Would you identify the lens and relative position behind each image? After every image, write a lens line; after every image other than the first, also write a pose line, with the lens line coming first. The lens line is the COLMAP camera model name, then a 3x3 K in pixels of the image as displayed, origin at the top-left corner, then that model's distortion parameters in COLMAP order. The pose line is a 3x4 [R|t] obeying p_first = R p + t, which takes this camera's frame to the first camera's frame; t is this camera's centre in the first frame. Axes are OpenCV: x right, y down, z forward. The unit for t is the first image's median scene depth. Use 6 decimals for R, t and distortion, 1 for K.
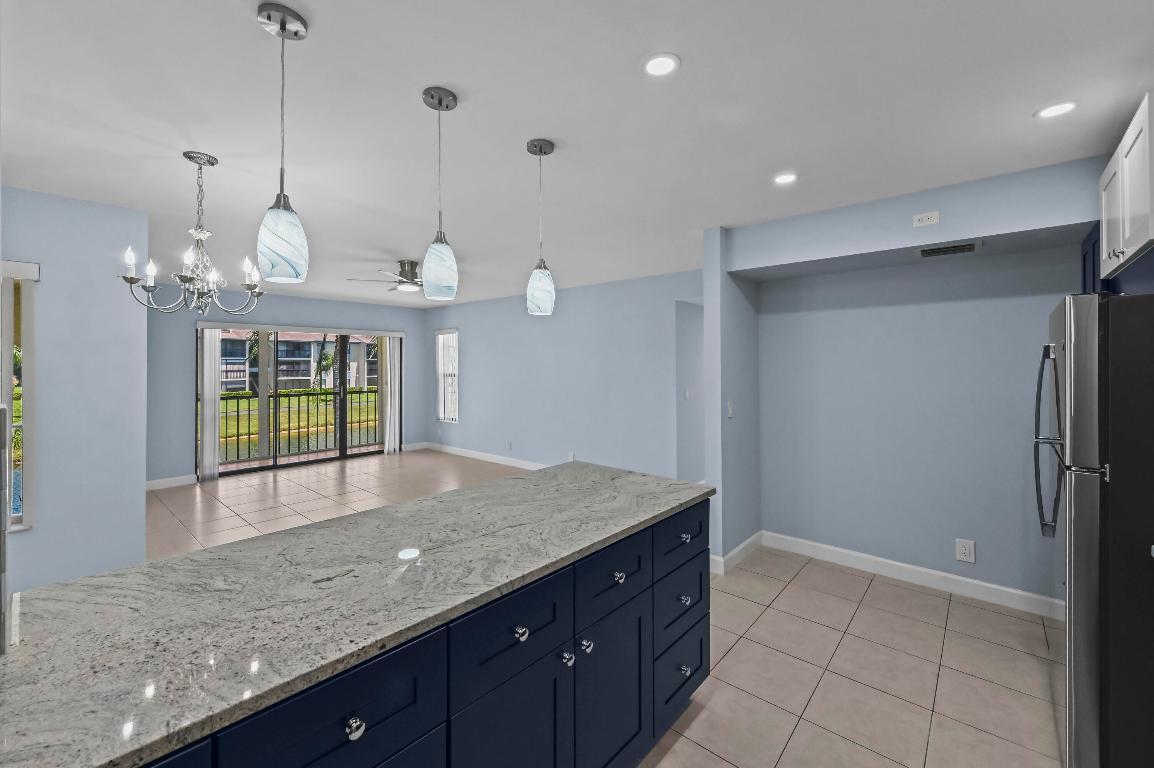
lens RADIAL K [[471.1, 0, 578.0], [0, 471.1, 363.1], [0, 0, 1]] dist [-0.000970, -0.000115]
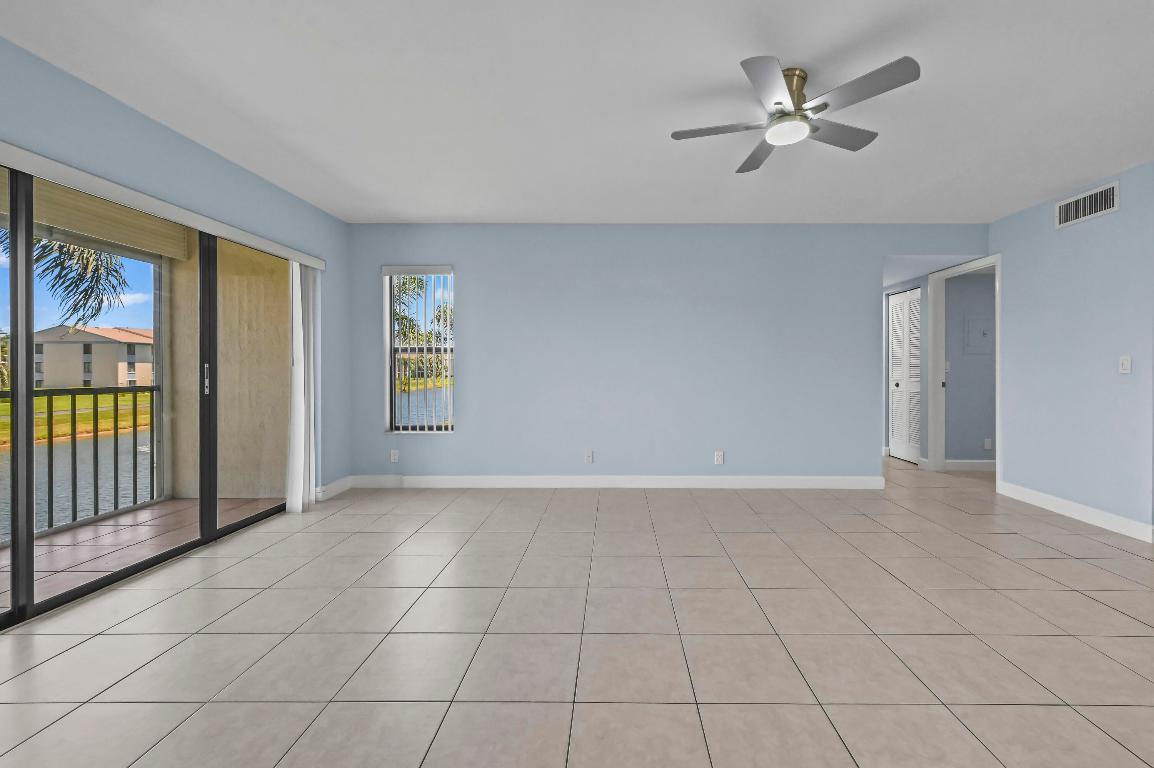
lens RADIAL K [[469.3, 0, 611.3], [0, 469.3, 370.3], [0, 0, 1]] dist [0.001418, 0.000124]
pose [[0.756916, -0.000192, 0.653512, -0.461689], [-0.003075, 0.999988, 0.003856, 0.047475], [-0.653505, -0.004928, 0.756906, 0.428028]]
